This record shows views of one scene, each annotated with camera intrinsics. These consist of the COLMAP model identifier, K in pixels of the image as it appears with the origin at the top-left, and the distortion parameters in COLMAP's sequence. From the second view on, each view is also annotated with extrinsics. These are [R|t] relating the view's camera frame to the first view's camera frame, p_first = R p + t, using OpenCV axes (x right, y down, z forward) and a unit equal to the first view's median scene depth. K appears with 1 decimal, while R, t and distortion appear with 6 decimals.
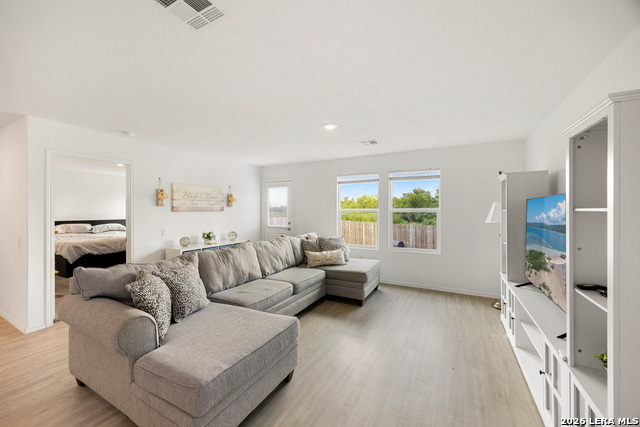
lens RADIAL K [[245.0, 0, 317.6], [0, 245.0, 210.2], [0, 0, 1]] dist [-0.002757, 0.000216]
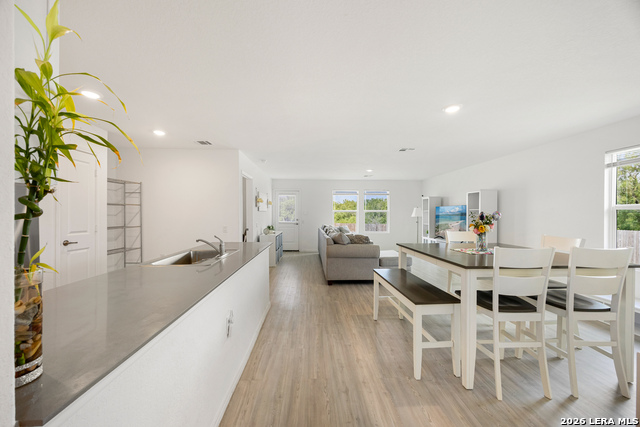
lens RADIAL K [[245.0, 0, 316.4], [0, 245.0, 216.5], [0, 0, 1]] dist [-0.002757, 0.000216]
pose [[0.860150, -0.001655, 0.510039, -0.927508], [-0.000794, 0.999989, 0.004584, 0.032011], [-0.510041, -0.004348, 0.860139, -0.371150]]
